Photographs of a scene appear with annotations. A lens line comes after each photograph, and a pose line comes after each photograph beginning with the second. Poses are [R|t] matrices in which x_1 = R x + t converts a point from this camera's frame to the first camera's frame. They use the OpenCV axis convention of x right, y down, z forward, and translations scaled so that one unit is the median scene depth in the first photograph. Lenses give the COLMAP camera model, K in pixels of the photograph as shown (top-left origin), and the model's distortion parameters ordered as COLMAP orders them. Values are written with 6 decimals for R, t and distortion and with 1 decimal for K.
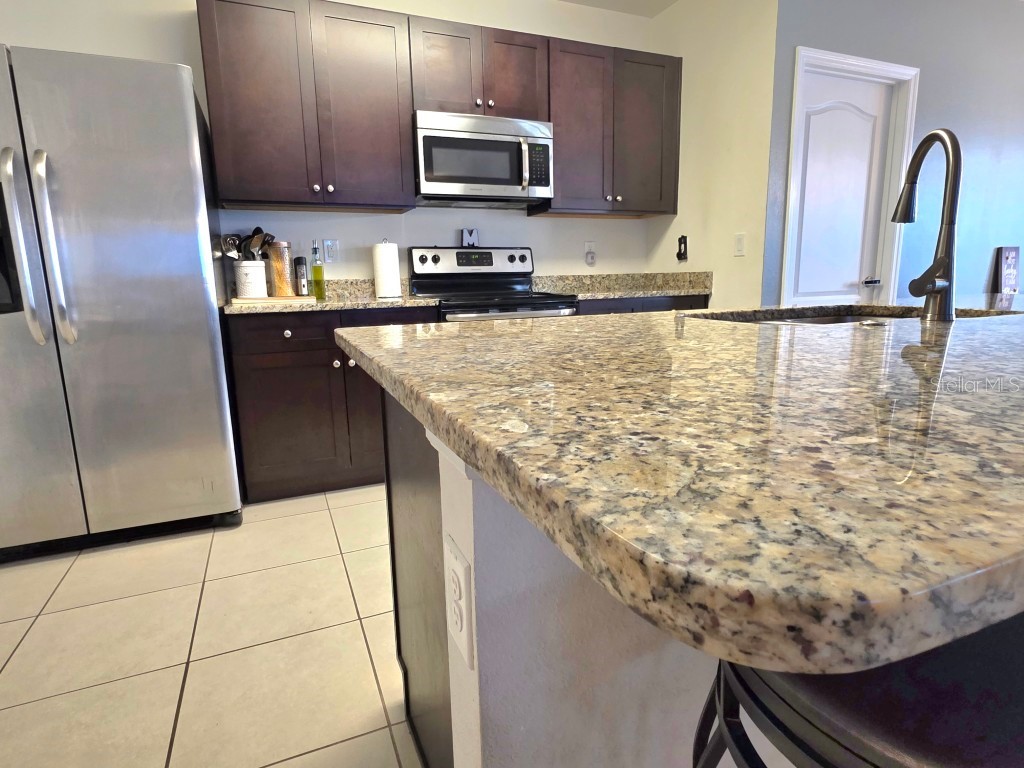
lens RADIAL K [[566.6, 0, 514.7], [0, 566.6, 384.7], [0, 0, 1]] dist [0.004425, -0.000946]
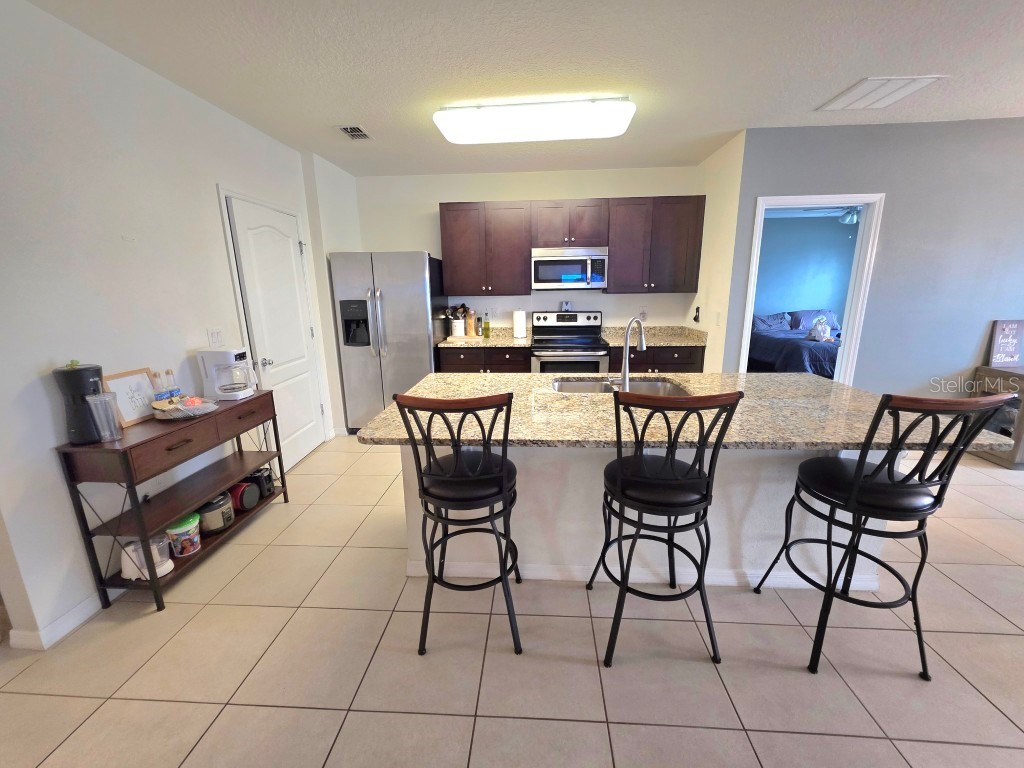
lens RADIAL K [[406.3, 0, 514.5], [0, 406.3, 381.0], [0, 0, 1]] dist [-0.000131, -0.000346]
pose [[0.889528, 0.109643, -0.443529, 0.416501], [-0.090426, 0.993824, 0.064323, -0.093086], [0.447842, -0.017111, 0.893949, -0.289801]]
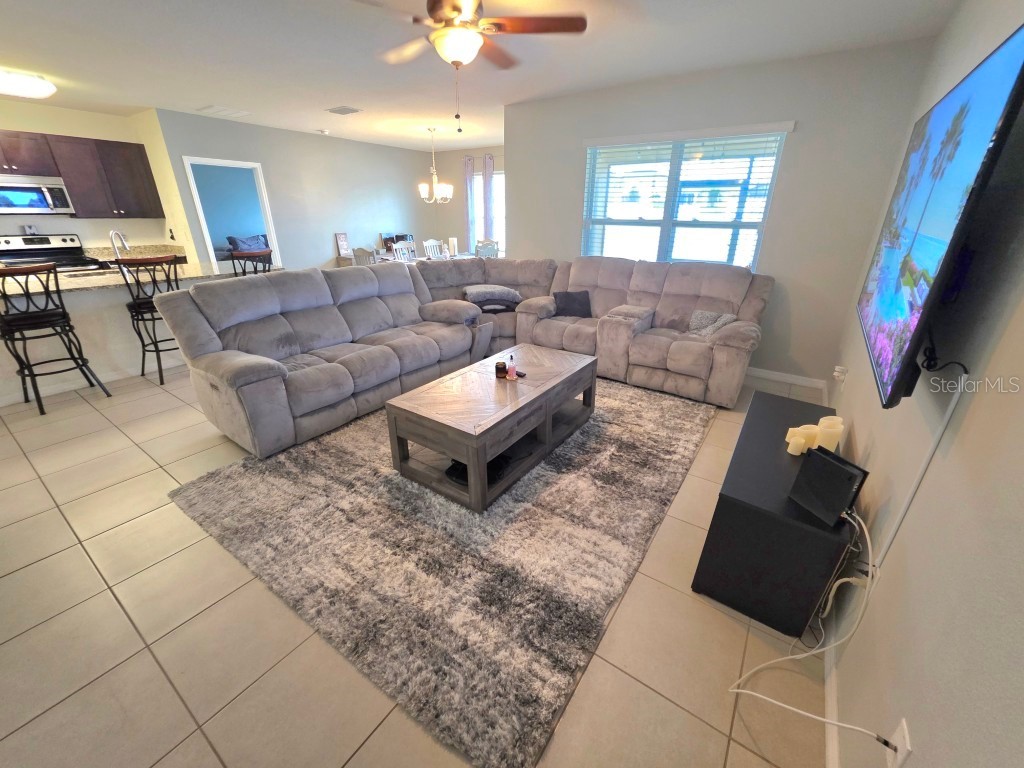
lens RADIAL K [[406.3, 0, 517.9], [0, 406.3, 383.1], [0, 0, 1]] dist [-0.000131, -0.000346]
pose [[0.844837, -0.178815, 0.504257, 0.613843], [0.074608, 0.972661, 0.219918, 0.094211], [-0.529796, -0.148173, 0.835081, -1.335358]]
